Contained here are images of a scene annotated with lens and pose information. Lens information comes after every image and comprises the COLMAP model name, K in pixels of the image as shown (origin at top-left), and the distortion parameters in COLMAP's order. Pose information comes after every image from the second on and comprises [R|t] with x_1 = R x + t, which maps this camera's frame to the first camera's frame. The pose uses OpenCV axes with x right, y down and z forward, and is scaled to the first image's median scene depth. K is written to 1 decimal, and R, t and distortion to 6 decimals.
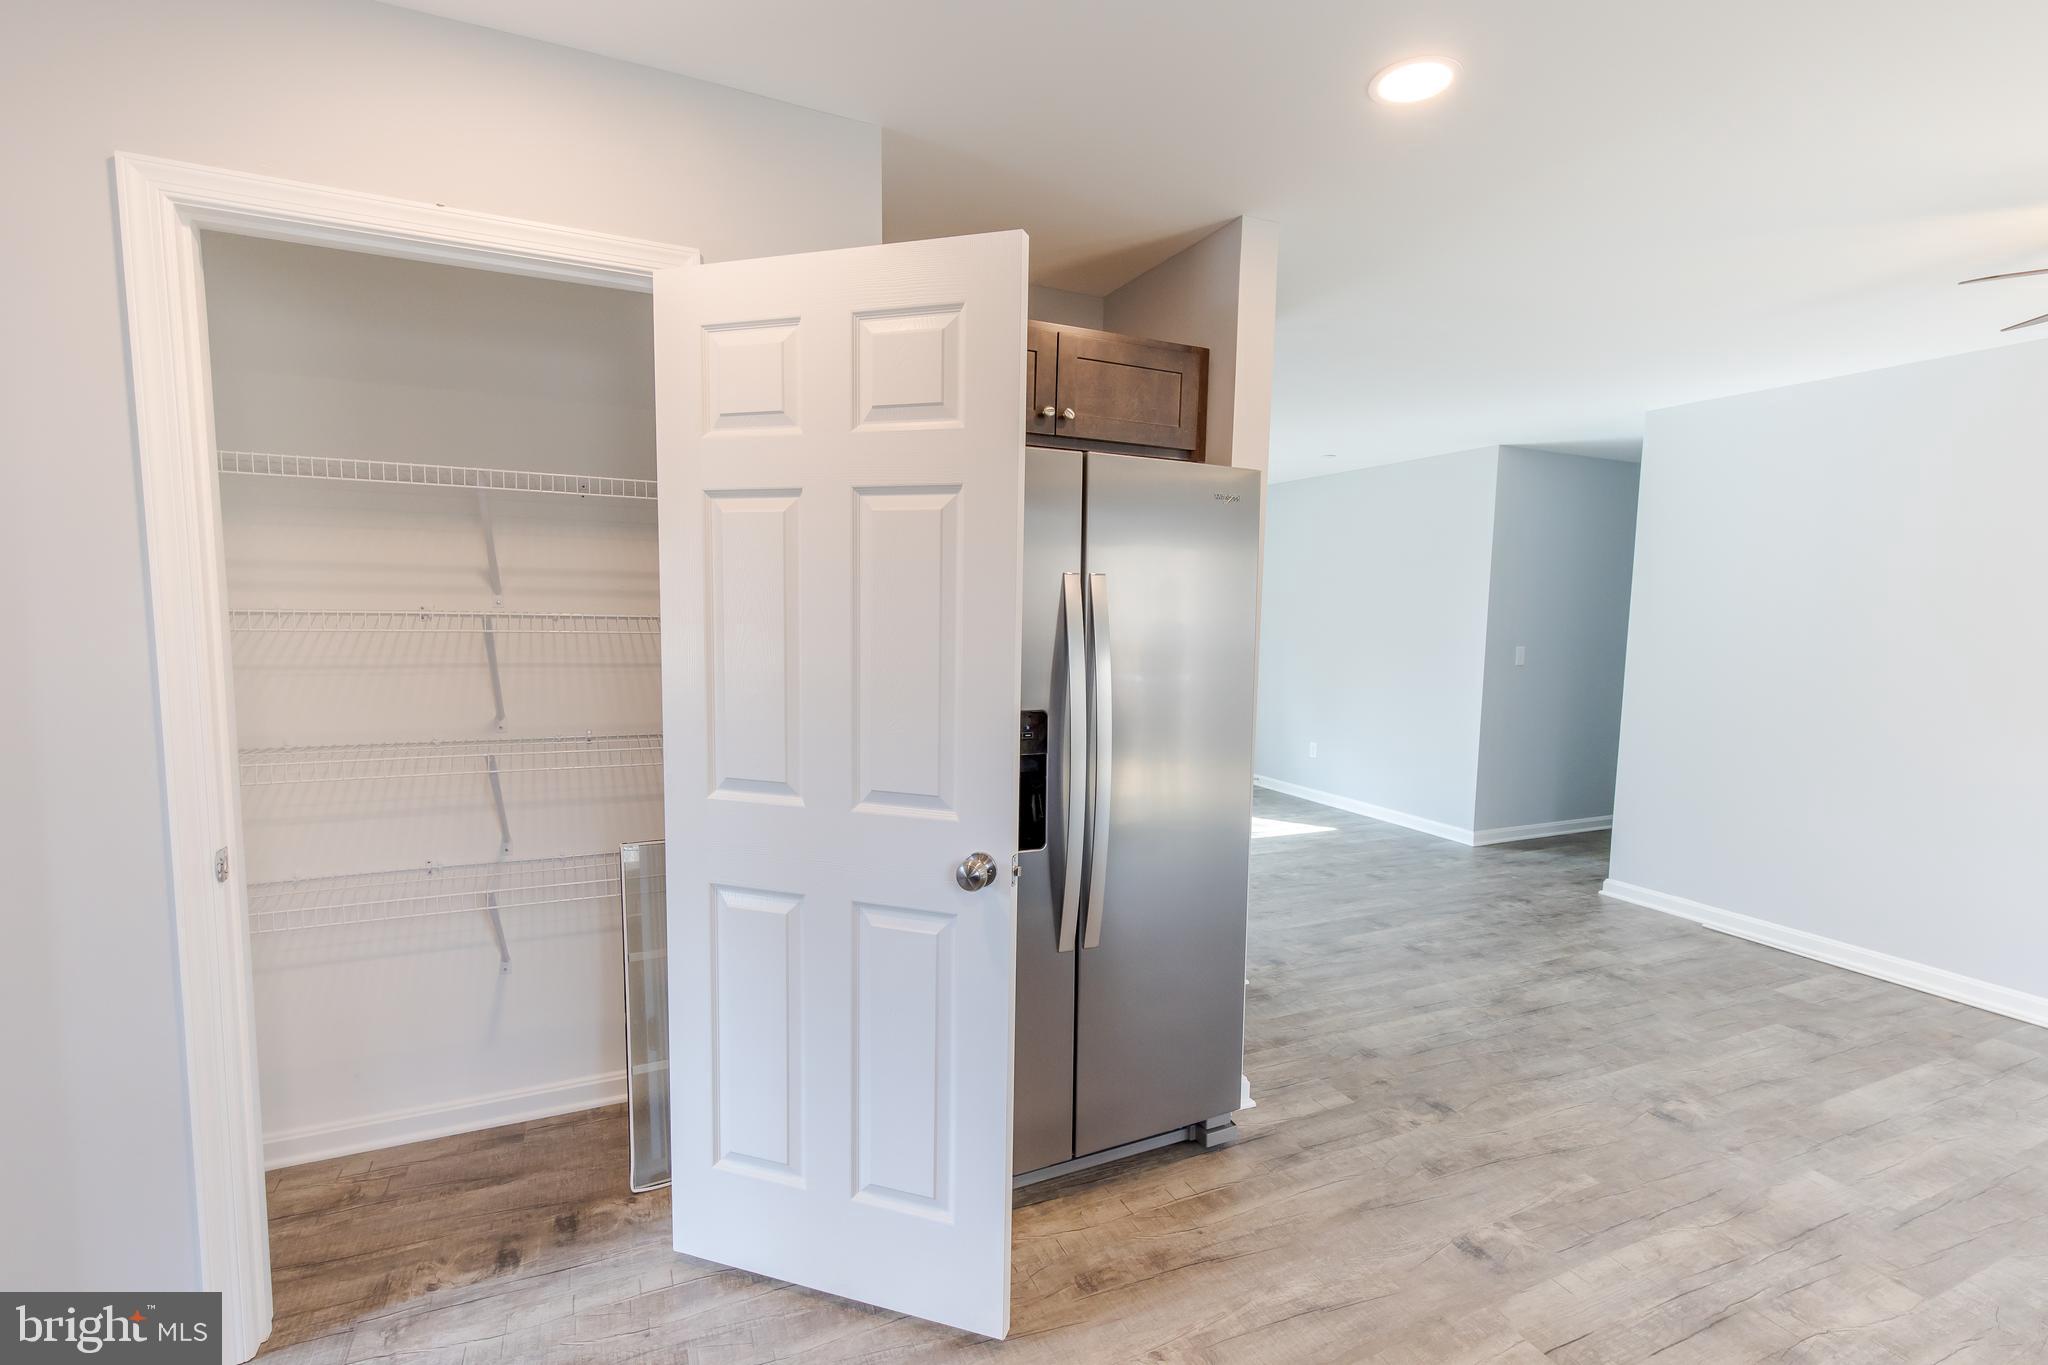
lens RADIAL K [[922.1, 0, 1018.5], [0, 922.1, 697.7], [0, 0, 1]] dist [0.001273, 0.000161]
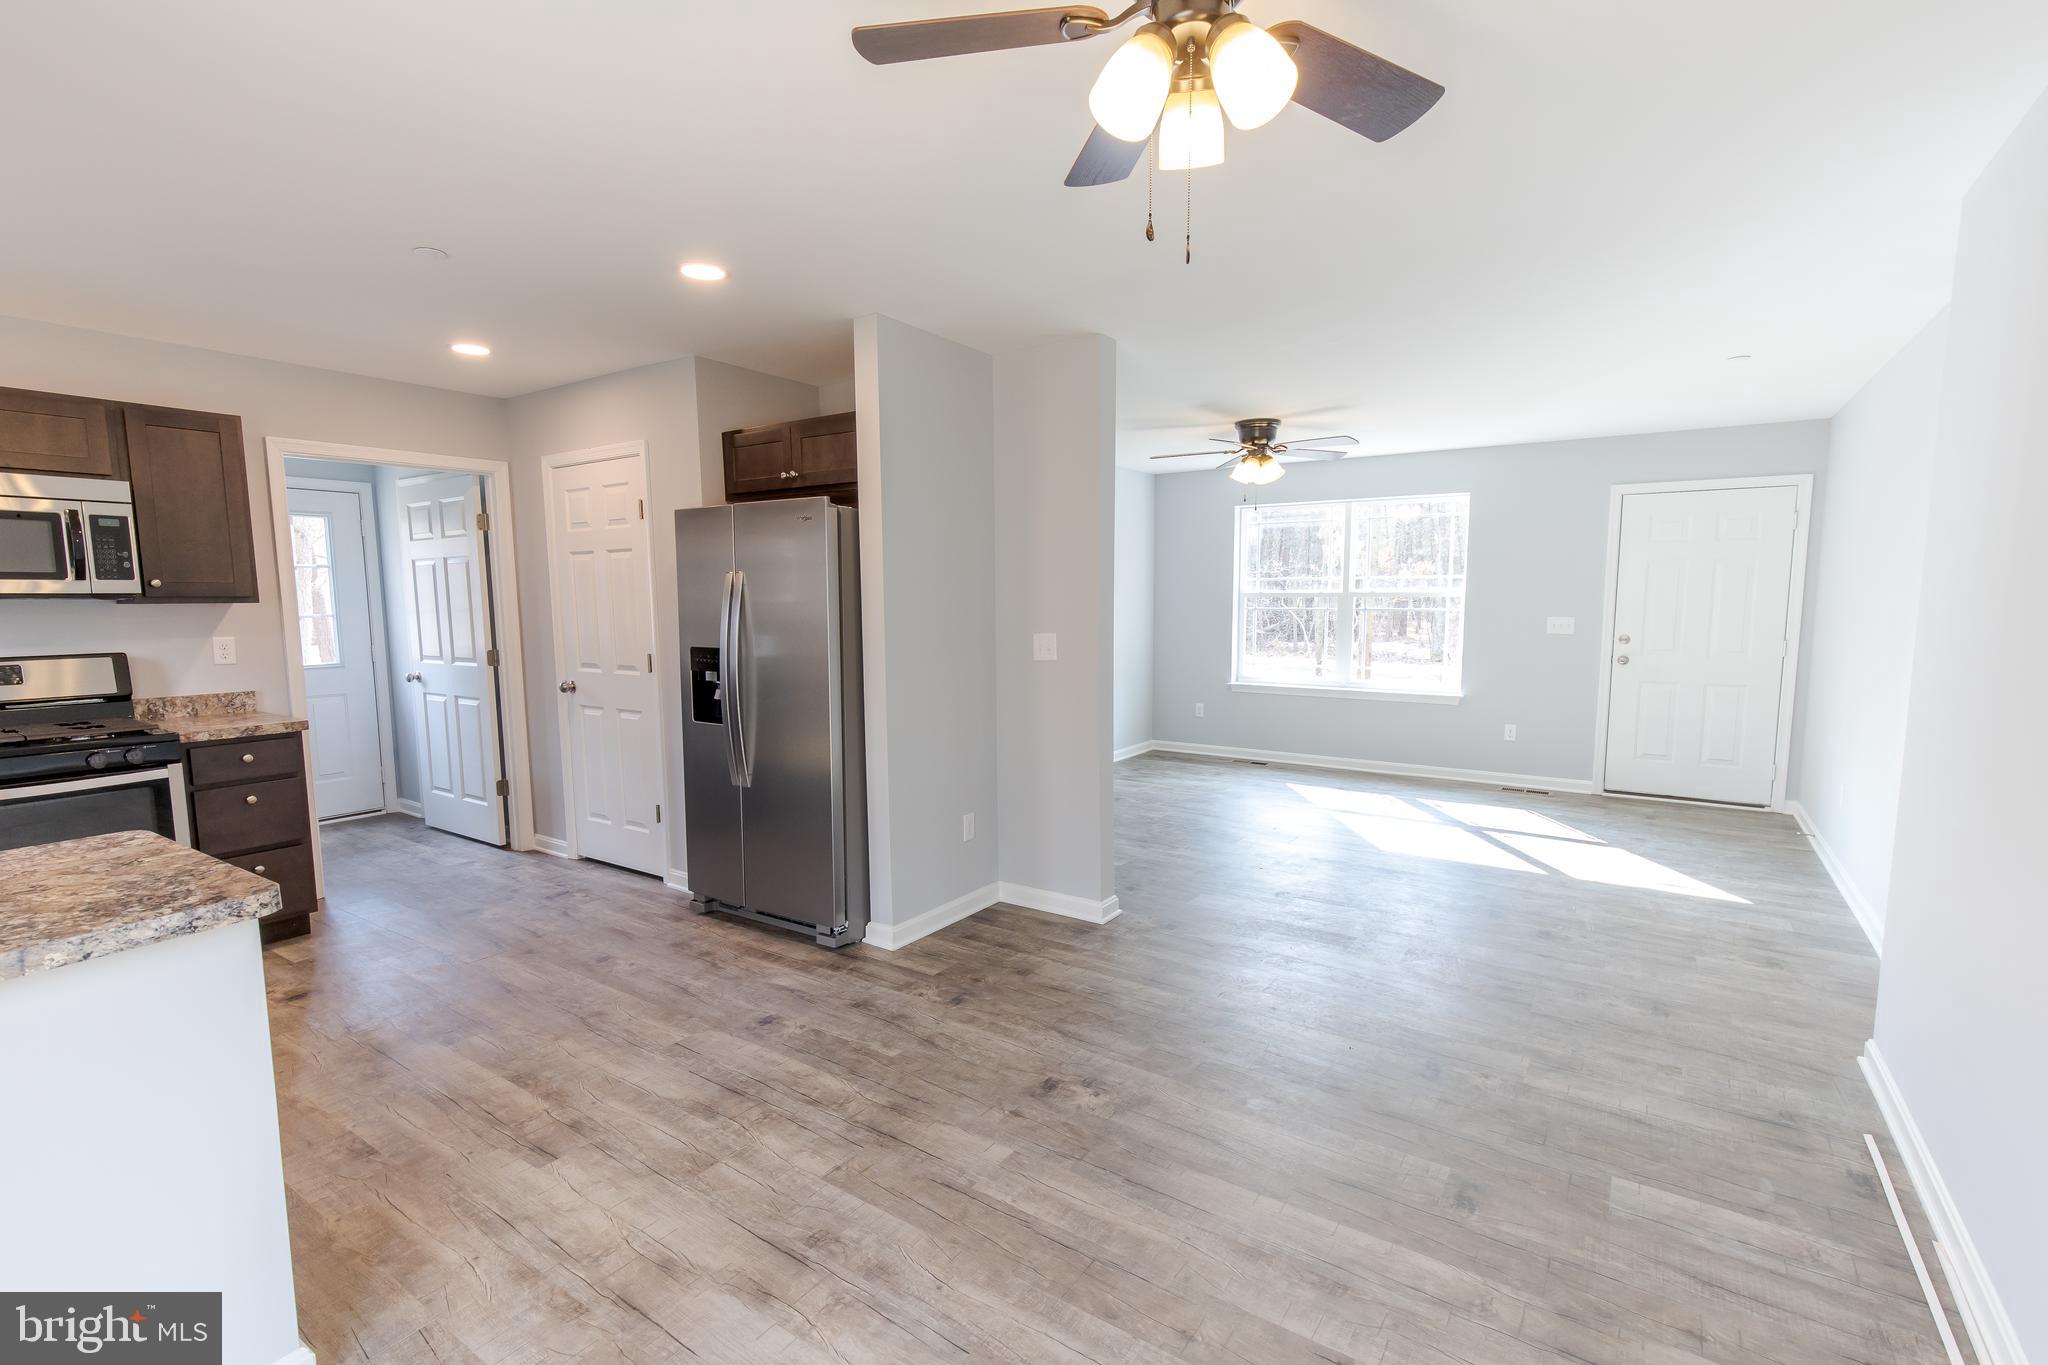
lens RADIAL K [[923.6, 0, 1031.0], [0, 923.6, 695.3], [0, 0, 1]] dist [0.004401, -0.000270]
pose [[0.524763, 0.072933, -0.848118, 1.529038], [-0.070051, 0.996644, 0.042362, -0.008324], [0.848361, 0.037181, 0.528111, 0.443900]]
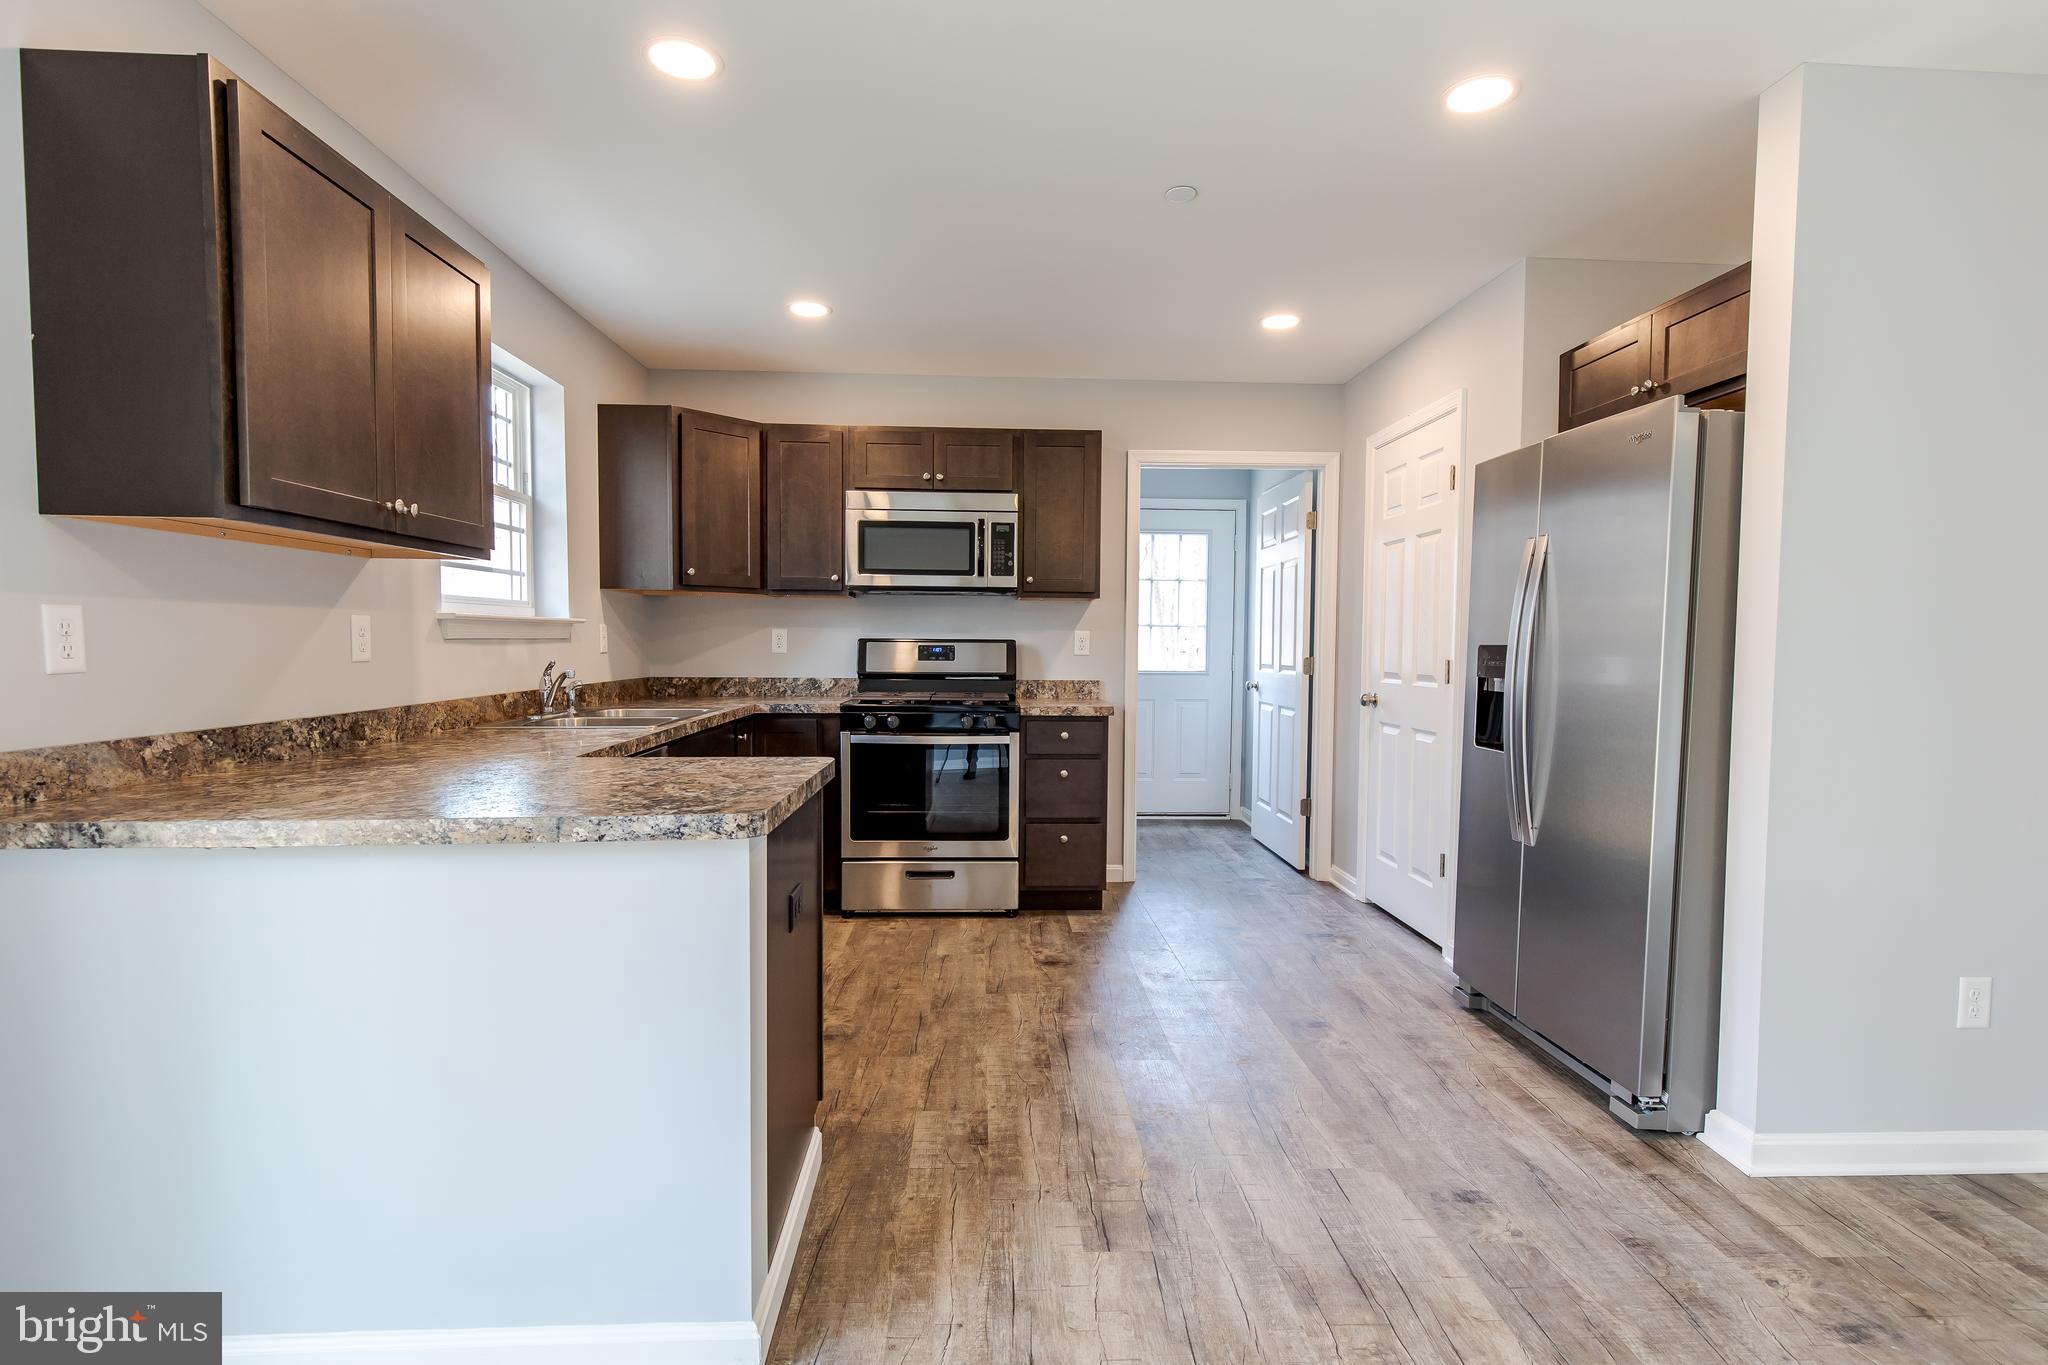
lens RADIAL K [[982.0, 0, 1028.5], [0, 982.0, 690.9], [0, 0, 1]] dist [0.004066, -0.001145]
pose [[-0.366643, 0.028653, -0.929920, 1.263945], [-0.107340, 0.991548, 0.072874, 0.042378], [0.924149, 0.126536, -0.360468, 0.698709]]
